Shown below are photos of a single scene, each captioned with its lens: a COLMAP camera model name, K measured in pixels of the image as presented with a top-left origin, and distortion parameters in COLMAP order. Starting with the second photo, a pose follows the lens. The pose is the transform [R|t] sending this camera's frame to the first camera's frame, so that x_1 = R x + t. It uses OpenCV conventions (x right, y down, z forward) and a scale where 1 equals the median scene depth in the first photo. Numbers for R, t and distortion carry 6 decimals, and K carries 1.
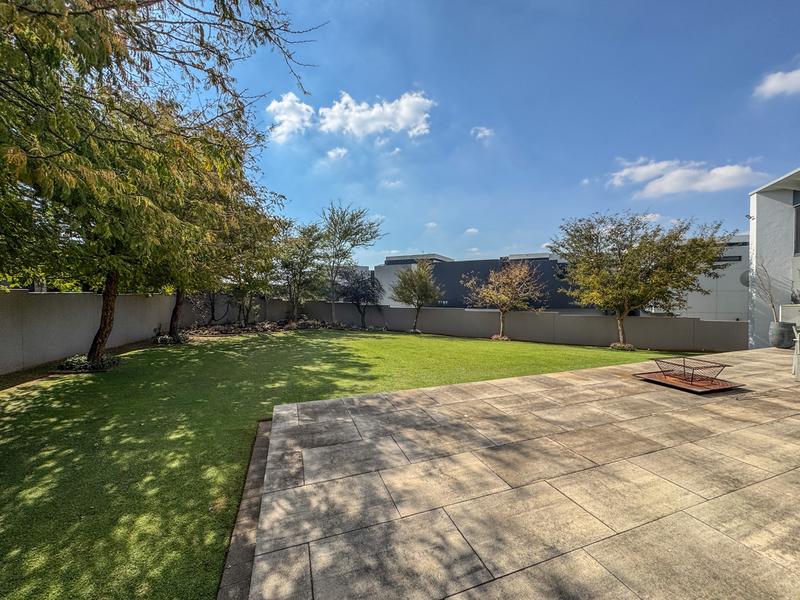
lens RADIAL K [[316.8, 0, 400.0], [0, 316.8, 300.0], [0, 0, 1]] dist [-0.000170, 0.000125]
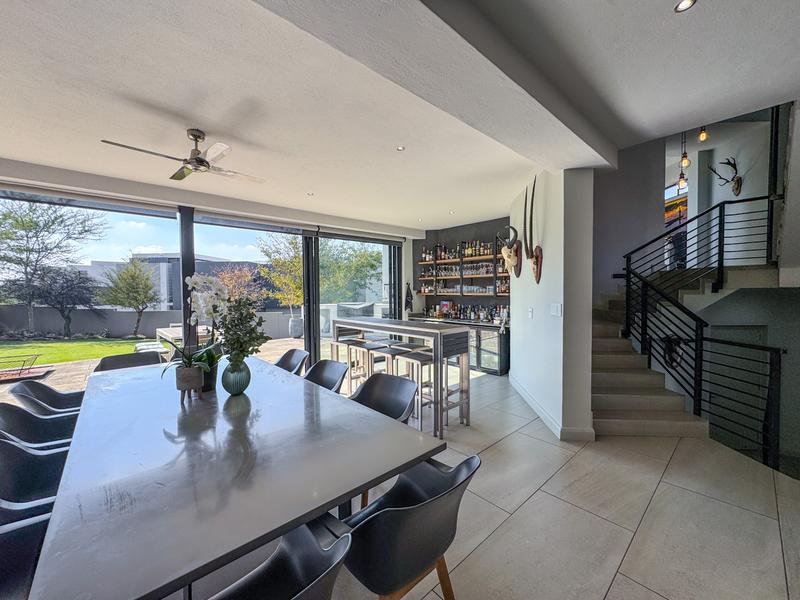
lens RADIAL K [[318.1, 0, 400.0], [0, 318.1, 300.0], [0, 0, 1]] dist [-0.001986, 0.000230]
pose [[0.922800, -0.012250, 0.385086, 0.444223], [0.012459, 0.999920, 0.001955, -0.000066], [-0.385079, 0.002994, 0.922879, -0.157549]]
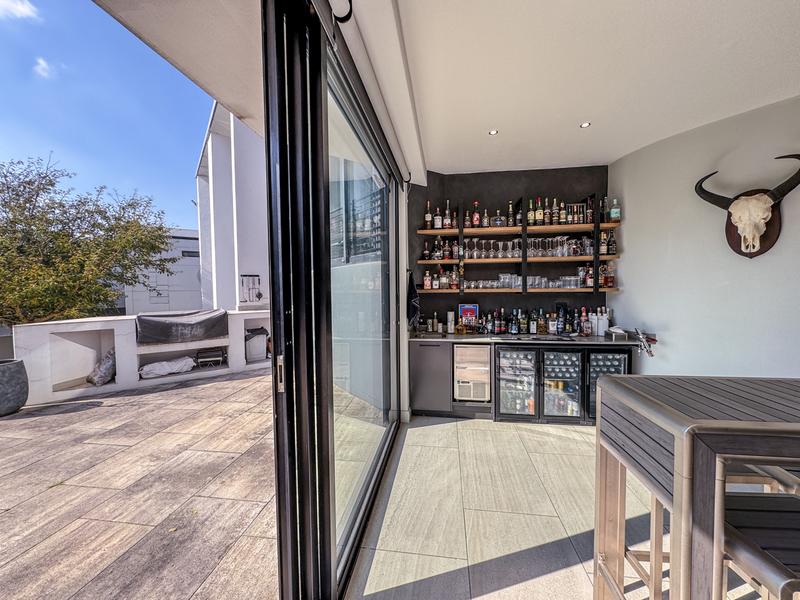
lens RADIAL K [[318.1, 0, 400.0], [0, 318.1, 300.0], [0, 0, 1]] dist [-0.001986, 0.000230]
pose [[0.463554, -0.037285, 0.885284, 0.432719], [0.031736, 0.999172, 0.025464, -0.005940], [-0.885500, 0.016291, 0.464354, 0.089148]]
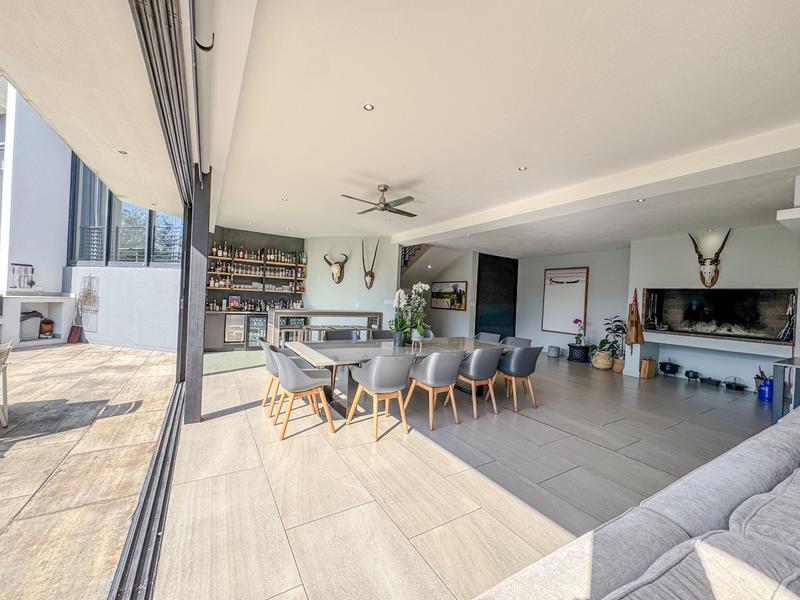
lens RADIAL K [[316.8, 0, 400.0], [0, 316.8, 300.0], [0, 0, 1]] dist [-0.000170, 0.000125]
pose [[-0.208510, -0.009573, 0.977973, 0.213907], [-0.022023, 0.999745, 0.005090, 0.001248], [-0.977772, -0.020476, -0.208667, 0.028739]]
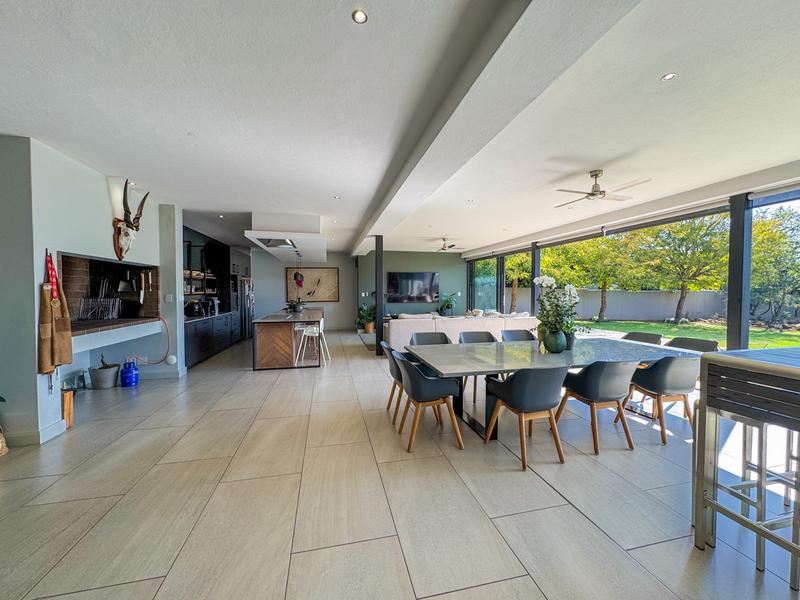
lens RADIAL K [[318.1, 0, 400.0], [0, 318.1, 300.0], [0, 0, 1]] dist [-0.001986, 0.000230]
pose [[-0.113518, 0.034852, -0.992924, 0.618185], [-0.025459, 0.998954, 0.037974, -0.000113], [0.993210, 0.029590, -0.112512, -0.093214]]
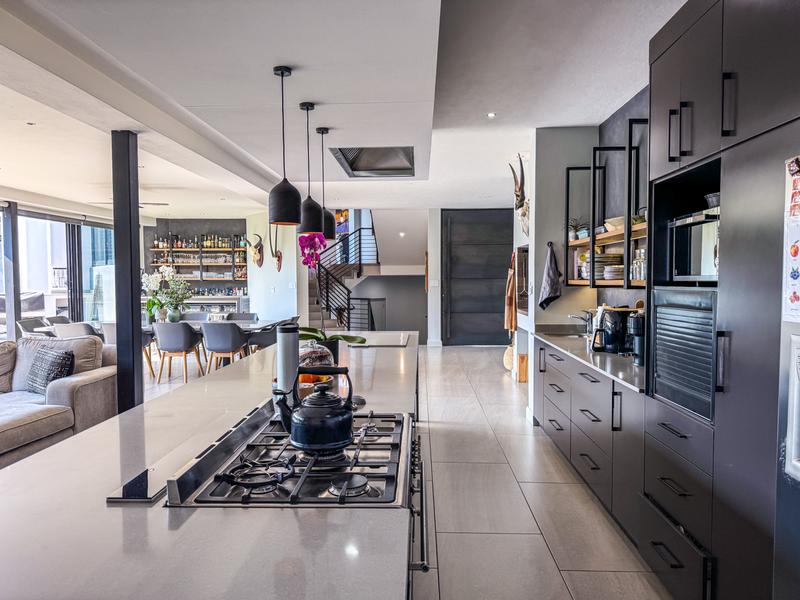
lens RADIAL K [[561.4, 0, 402.3], [0, 561.4, 303.3], [0, 0, 1]] dist [0.078316, -0.099412]
pose [[0.367541, -0.038960, 0.929191, 0.093149], [0.027740, 0.999137, 0.030920, 0.009824], [-0.929593, 0.014412, 0.368305, -0.350499]]
